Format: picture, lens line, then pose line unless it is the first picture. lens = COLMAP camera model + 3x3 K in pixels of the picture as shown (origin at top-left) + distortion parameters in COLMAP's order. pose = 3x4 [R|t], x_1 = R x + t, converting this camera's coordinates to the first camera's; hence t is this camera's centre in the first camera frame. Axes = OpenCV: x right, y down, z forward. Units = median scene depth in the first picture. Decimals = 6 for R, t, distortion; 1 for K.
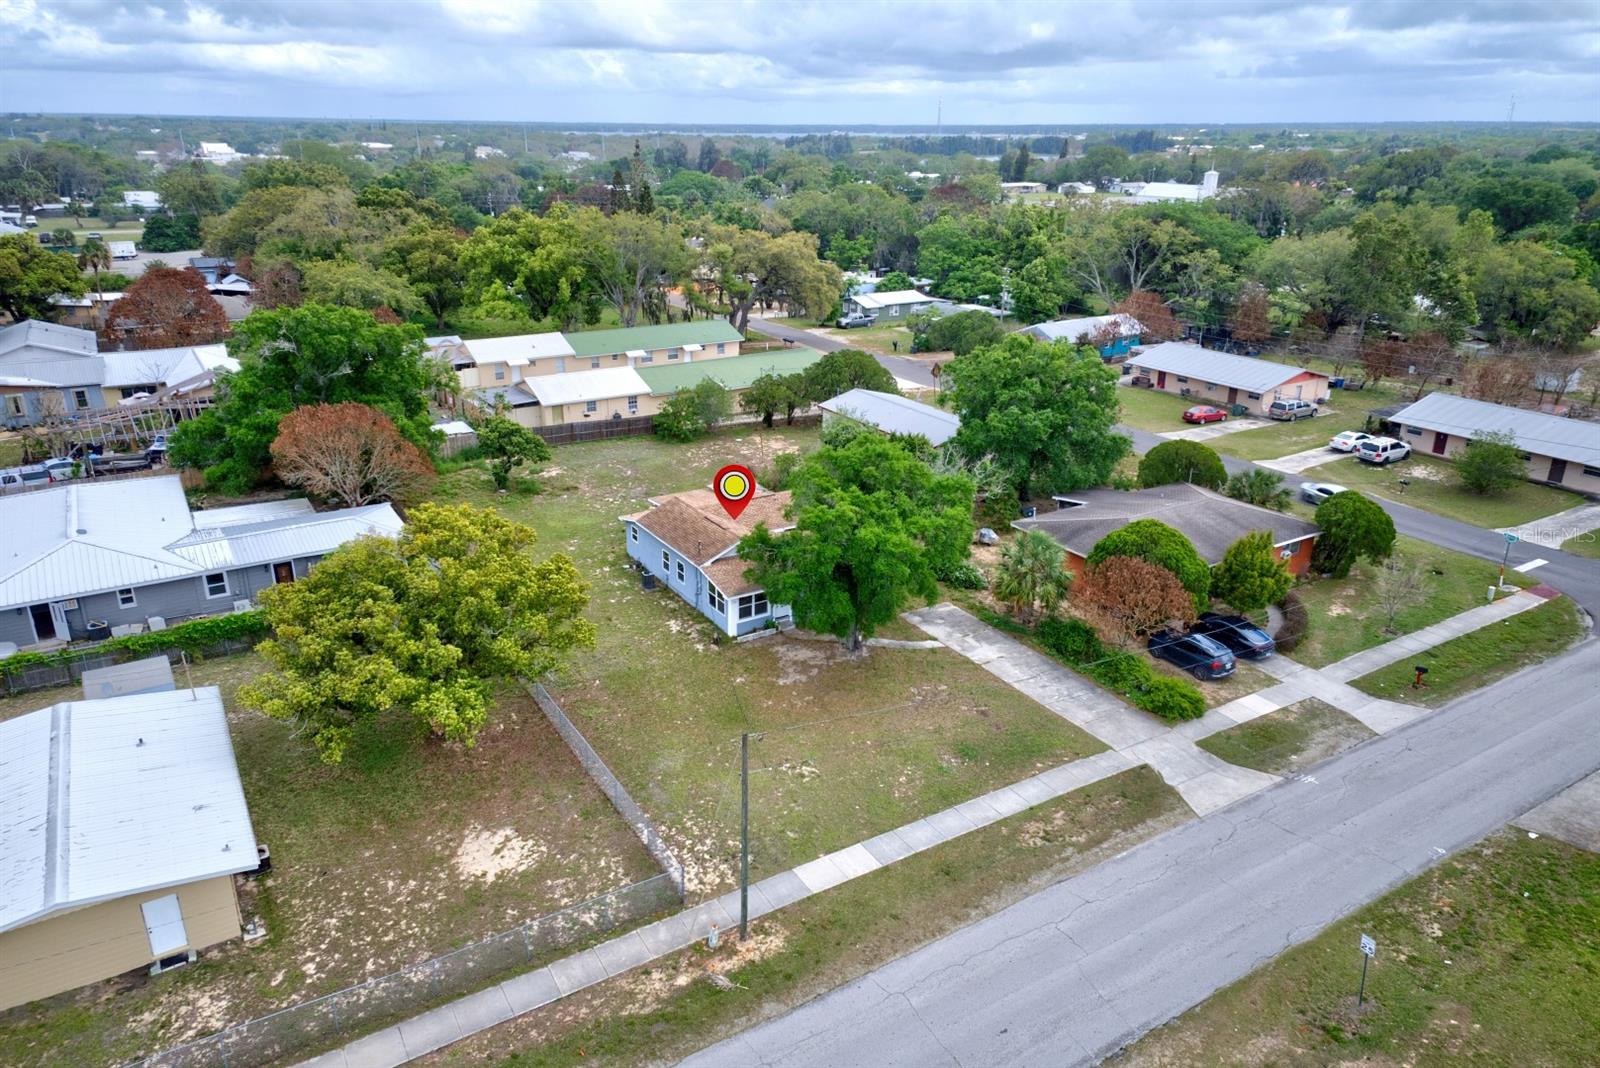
lens RADIAL K [[1067.5, 0, 800.0], [0, 1067.5, 534.0], [0, 0, 1]] dist [0.062157, -0.029193]
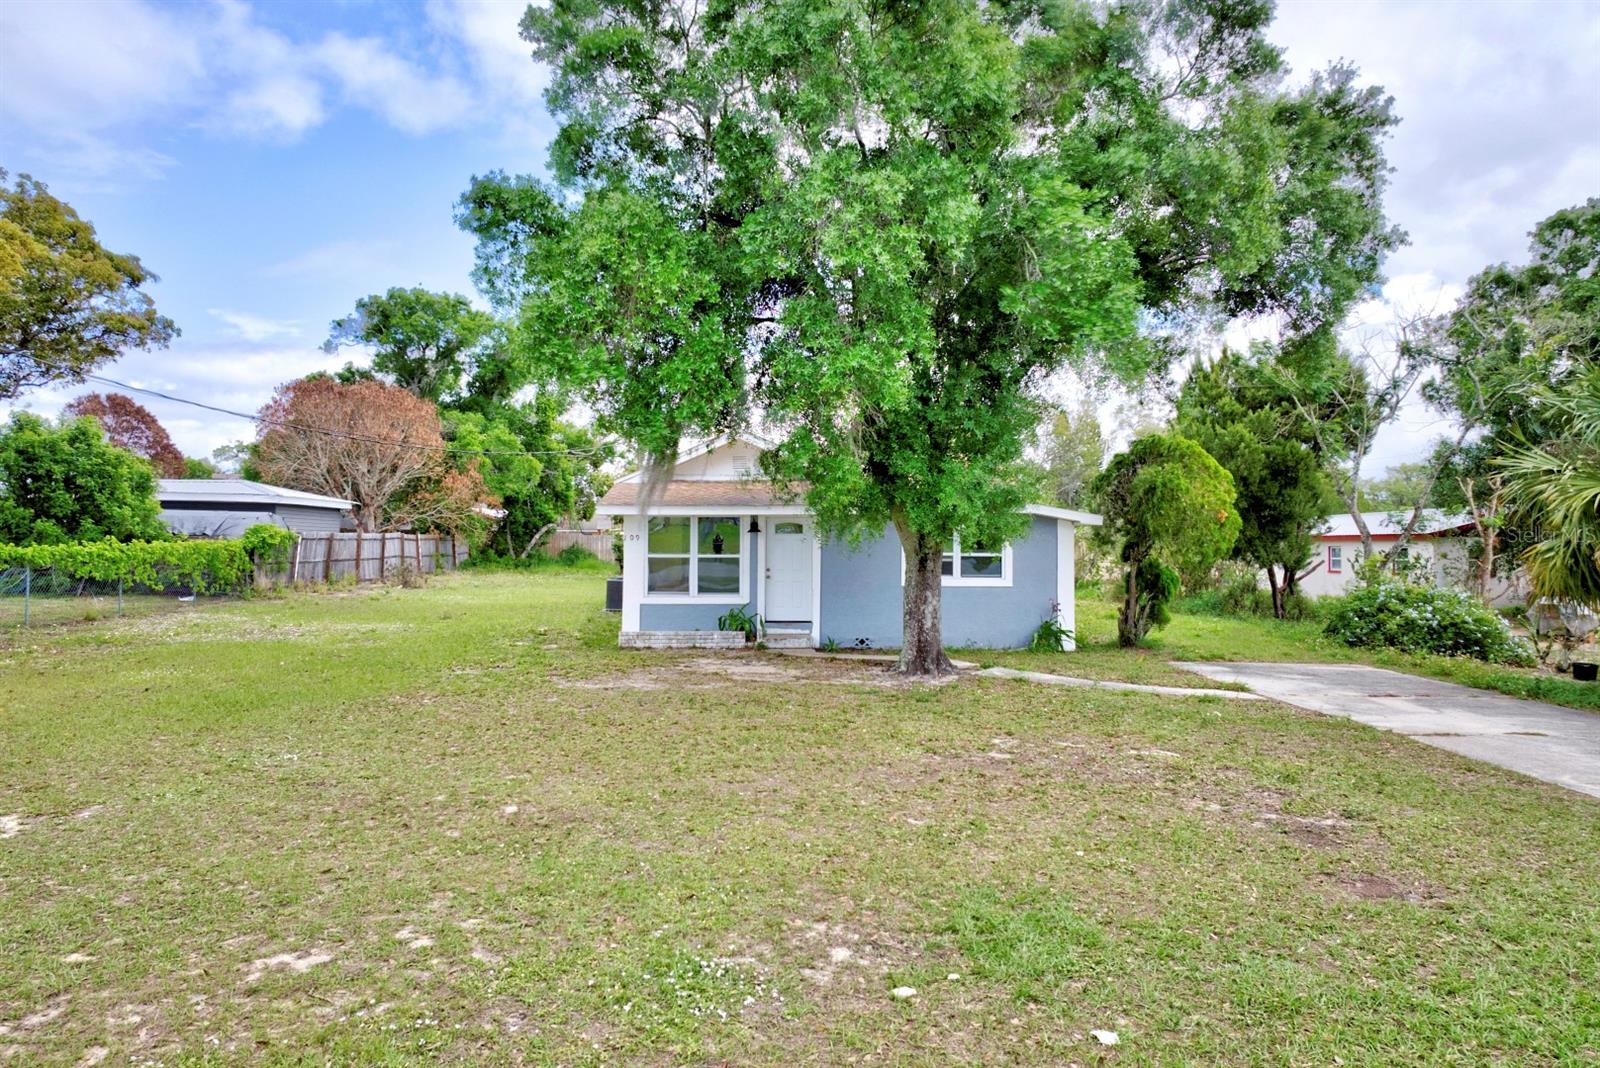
lens RADIAL K [[1067.5, 0, 800.0], [0, 1067.5, 534.0], [0, 0, 1]] dist [0.062157, -0.029193]
pose [[0.877128, -0.011702, -0.480114, 0.159599], [-0.167158, 0.929754, -0.328047, 0.169933], [0.450227, 0.367994, 0.813558, 0.721239]]
